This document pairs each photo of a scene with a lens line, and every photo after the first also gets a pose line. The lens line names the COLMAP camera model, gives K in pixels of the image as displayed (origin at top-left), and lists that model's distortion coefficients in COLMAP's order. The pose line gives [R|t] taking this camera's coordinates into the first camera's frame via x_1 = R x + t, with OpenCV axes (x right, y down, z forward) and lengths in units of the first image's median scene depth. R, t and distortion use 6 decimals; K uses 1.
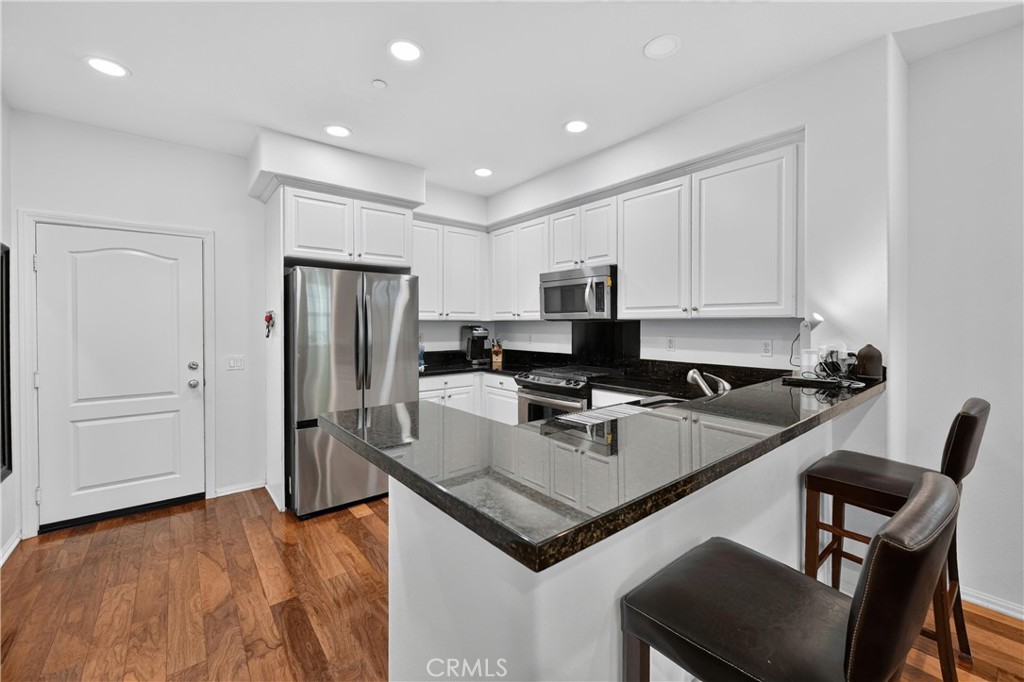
lens RADIAL K [[416.0, 0, 522.1], [0, 416.0, 323.7], [0, 0, 1]] dist [0.003894, 0.000078]
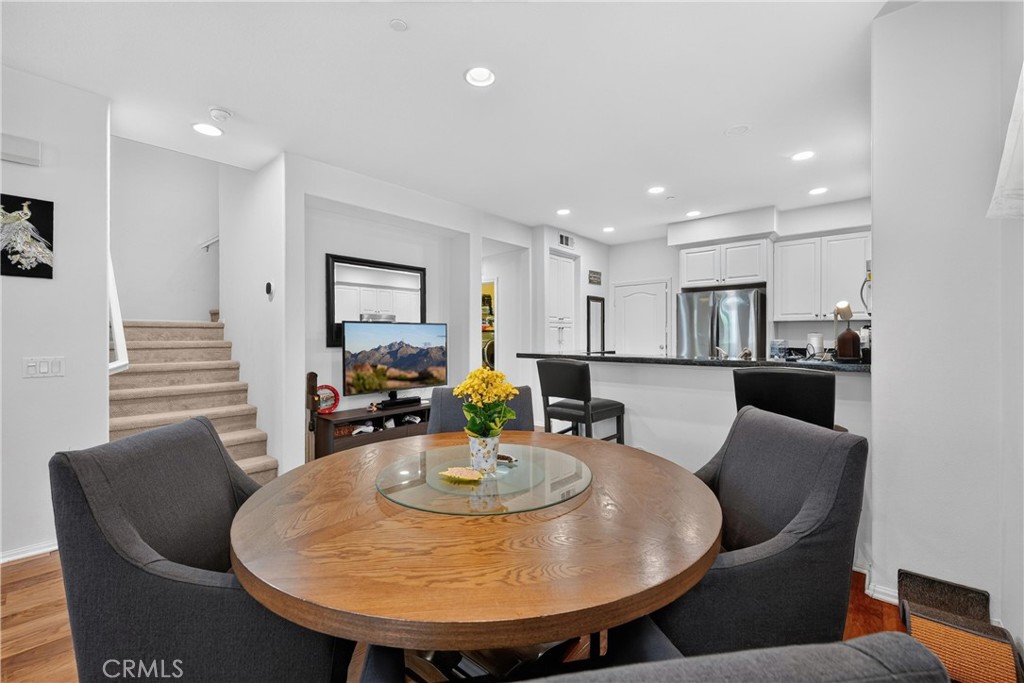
lens RADIAL K [[416.0, 0, 513.9], [0, 416.0, 337.8], [0, 0, 1]] dist [0.003894, 0.000078]
pose [[0.148757, 0.004194, -0.988865, 0.984369], [-0.003342, 0.999987, 0.003739, 0.045746], [0.988868, 0.002749, 0.148770, -0.002839]]
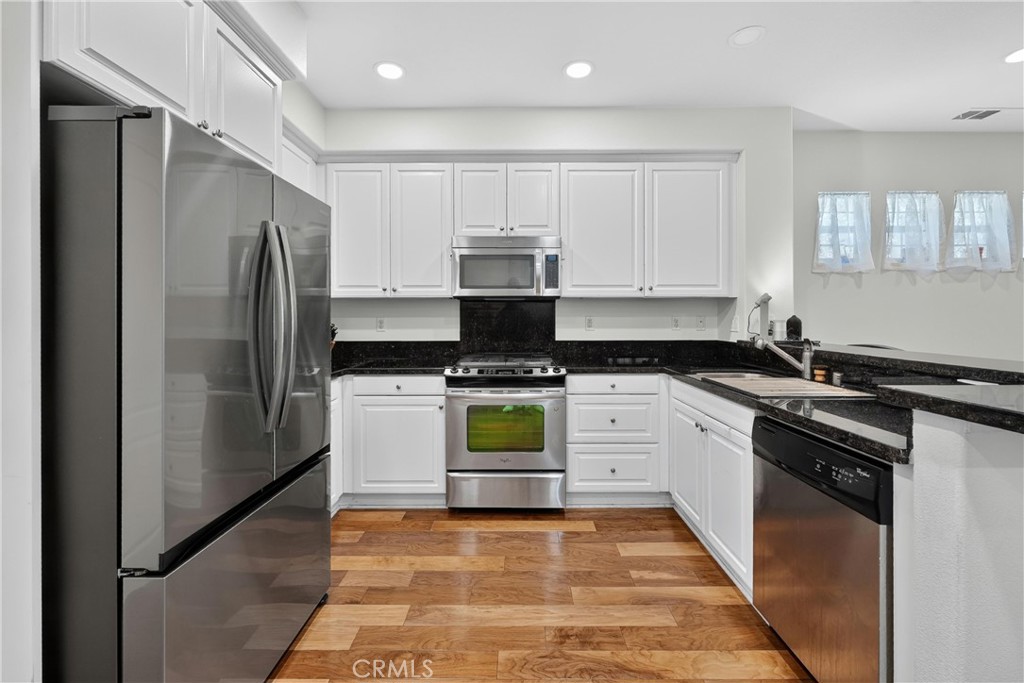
lens RADIAL K [[416.0, 0, 514.3], [0, 416.0, 319.9], [0, 0, 1]] dist [0.003894, 0.000078]
pose [[0.646717, -0.001376, 0.762729, -0.529576], [0.001345, 0.999999, 0.000664, 0.037559], [-0.762729, 0.000597, 0.646718, 0.472415]]
